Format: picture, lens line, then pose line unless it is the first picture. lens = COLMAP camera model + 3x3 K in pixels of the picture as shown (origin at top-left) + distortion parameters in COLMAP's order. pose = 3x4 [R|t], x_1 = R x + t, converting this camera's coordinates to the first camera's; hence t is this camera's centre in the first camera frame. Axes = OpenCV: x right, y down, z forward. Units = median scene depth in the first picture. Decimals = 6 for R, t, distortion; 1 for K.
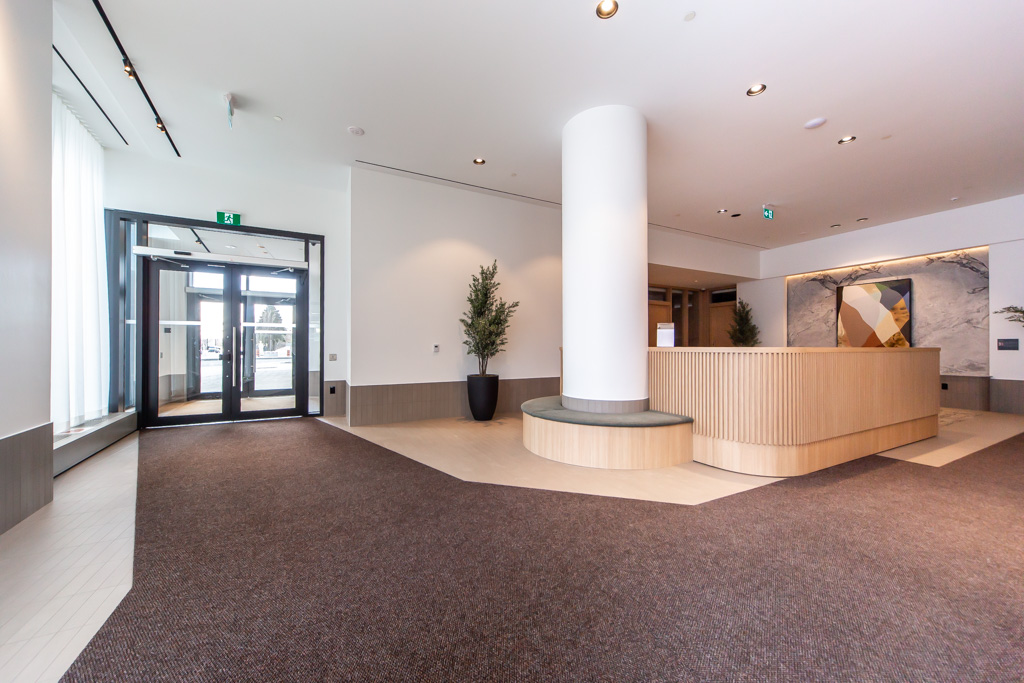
lens RADIAL K [[353.2, 0, 526.2], [0, 353.2, 344.7], [0, 0, 1]] dist [0.002797, -0.000638]
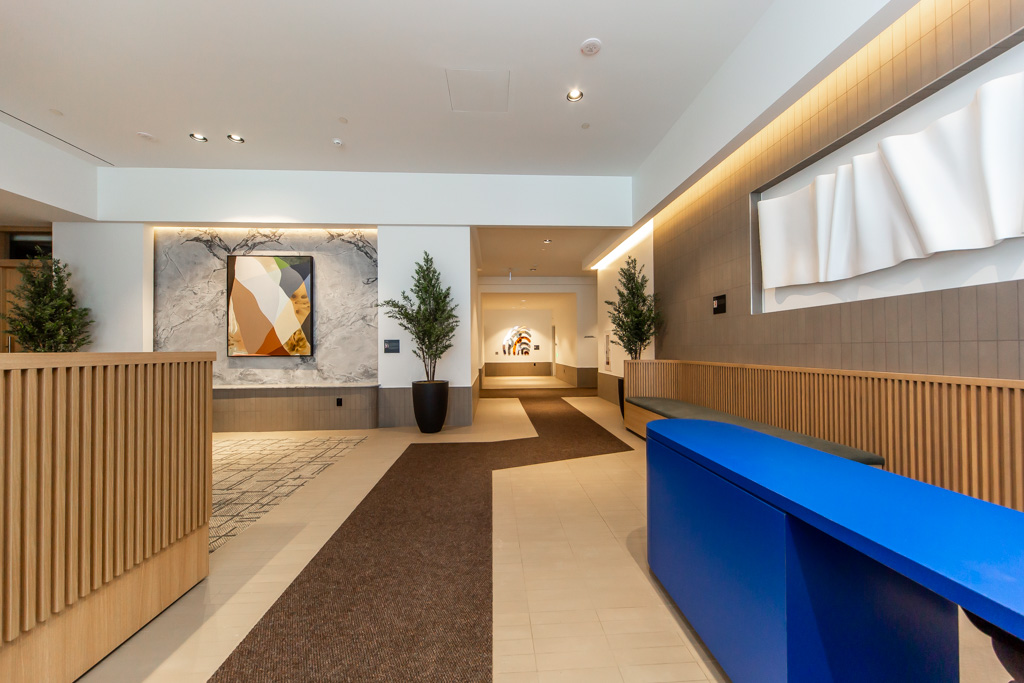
lens RADIAL K [[353.2, 0, 512.7], [0, 353.2, 344.6], [0, 0, 1]] dist [0.002797, -0.000638]
pose [[0.395859, 0.006077, 0.918291, 0.561742], [0.005352, 0.999946, -0.008924, 0.003940], [-0.918296, 0.008448, 0.395805, 0.320775]]
